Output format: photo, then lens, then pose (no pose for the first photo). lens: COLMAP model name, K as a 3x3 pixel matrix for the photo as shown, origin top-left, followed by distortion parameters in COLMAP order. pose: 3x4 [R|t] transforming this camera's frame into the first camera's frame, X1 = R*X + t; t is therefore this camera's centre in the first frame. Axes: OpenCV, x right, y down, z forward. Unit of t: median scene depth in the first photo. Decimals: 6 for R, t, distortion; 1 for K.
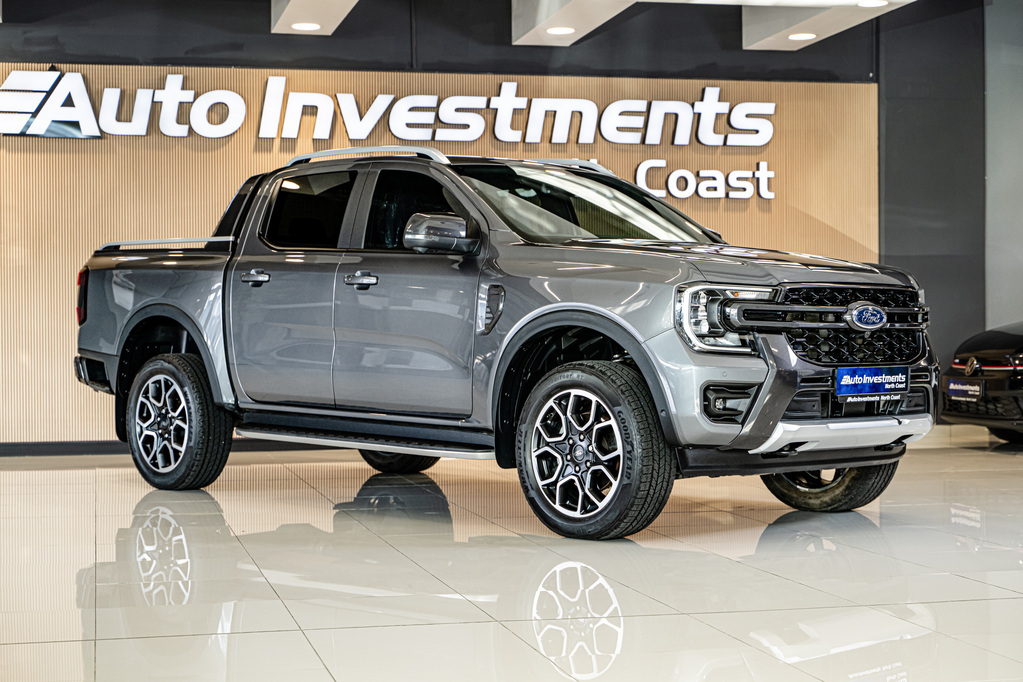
lens RADIAL K [[1768.2, 0, 516.4], [0, 1768.2, 328.0], [0, 0, 1]] dist [-0.009659, -0.060265]
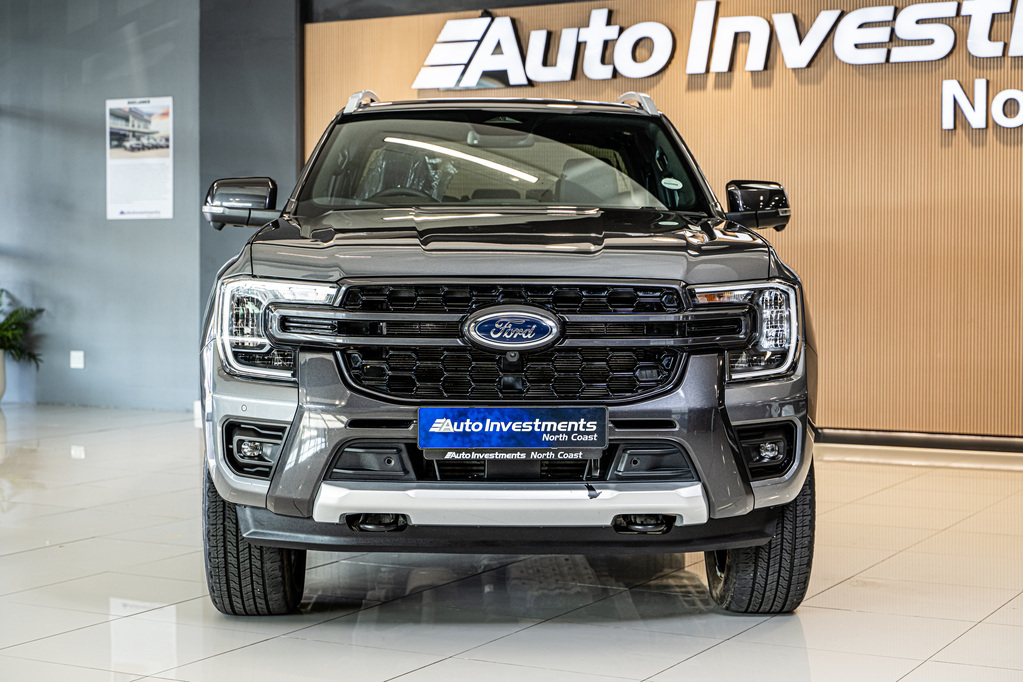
lens RADIAL K [[1768.2, 0, 516.4], [0, 1768.2, 328.0], [0, 0, 1]] dist [-0.009659, -0.060265]
pose [[0.747852, 0.030965, -0.663144, 0.366380], [-0.004692, 0.999133, 0.041362, -0.019571], [0.663849, -0.027821, 0.747349, 0.299622]]
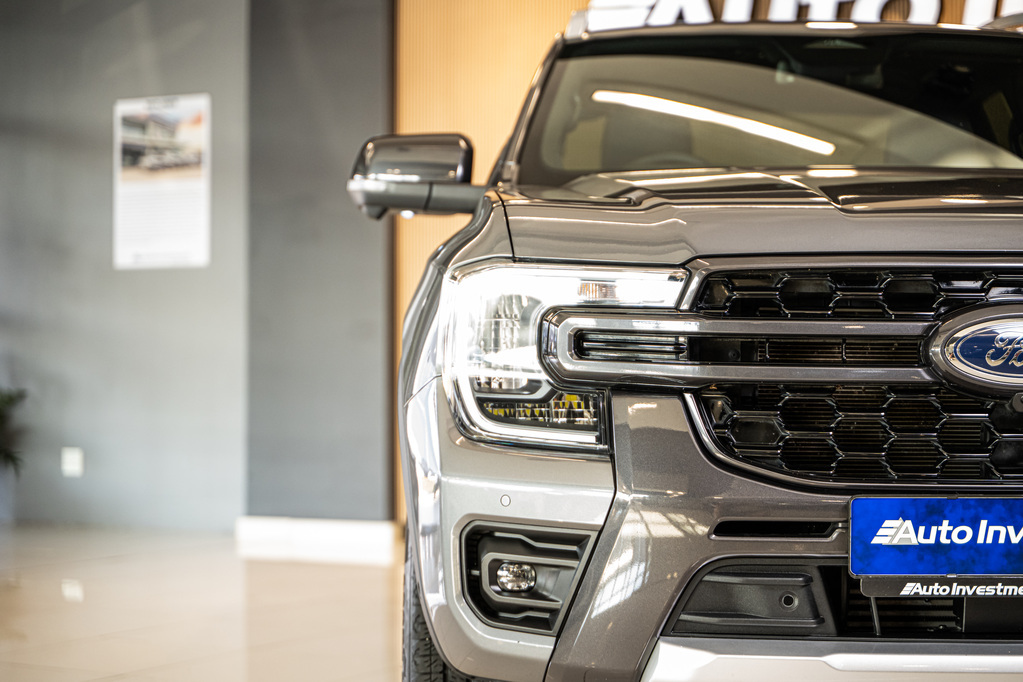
lens RADIAL K [[2134.9, 0, 510.6], [0, 2134.9, 365.4], [0, 0, 1]] dist [-0.006594, -0.024861]
pose [[0.734095, 0.006940, -0.679011, 0.236708], [-0.004222, 0.999975, 0.005655, -0.003145], [0.679033, -0.001285, 0.734106, 0.364458]]
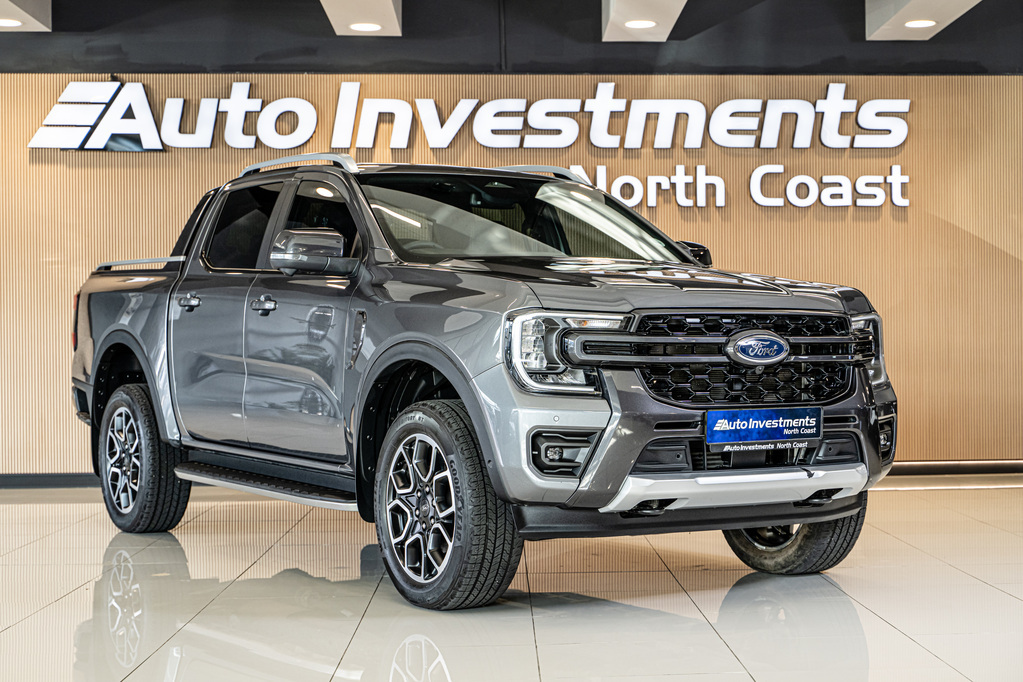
lens RADIAL K [[1786.1, 0, 651.1], [0, 1786.1, 341.4], [0, 0, 1]] dist [-0.002943, -0.070111]
pose [[0.989705, -0.001806, -0.143111, 0.156121], [0.001958, 0.999998, 0.000919, -0.006200], [0.143109, -0.001190, 0.989706, 0.091590]]
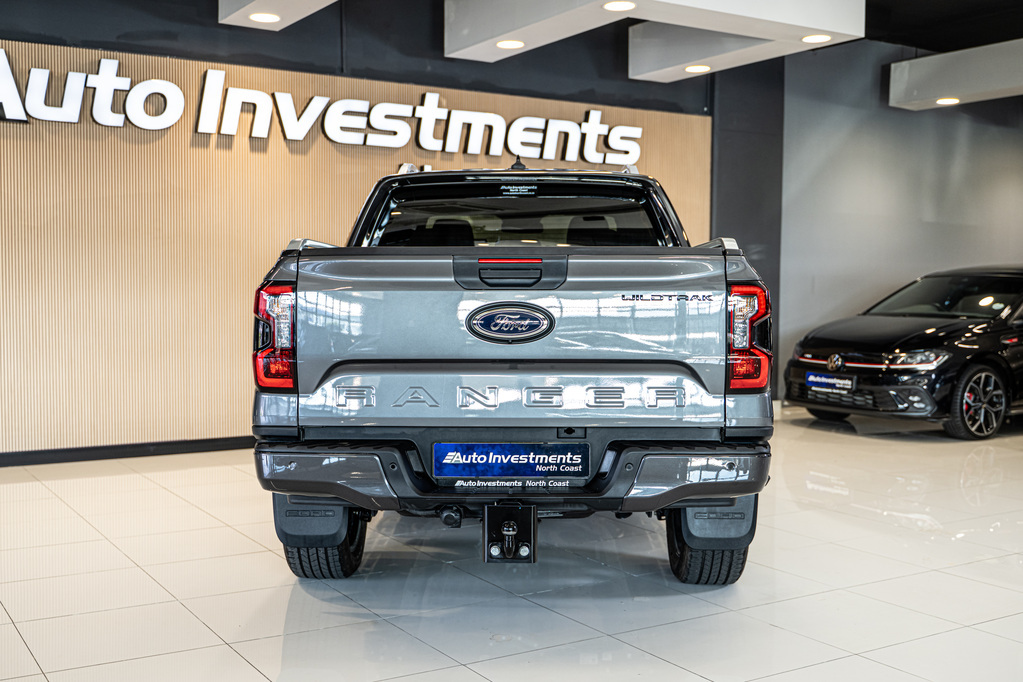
lens RADIAL K [[1121.6, 0, 511.5], [0, 1121.6, 341.0], [0, 0, 1]] dist [-0.001038, -0.024685]
pose [[0.943963, -0.004260, 0.330024, -0.186777], [-0.013413, 0.998596, 0.051254, -0.027234], [-0.329779, -0.052809, 0.942580, 0.357445]]
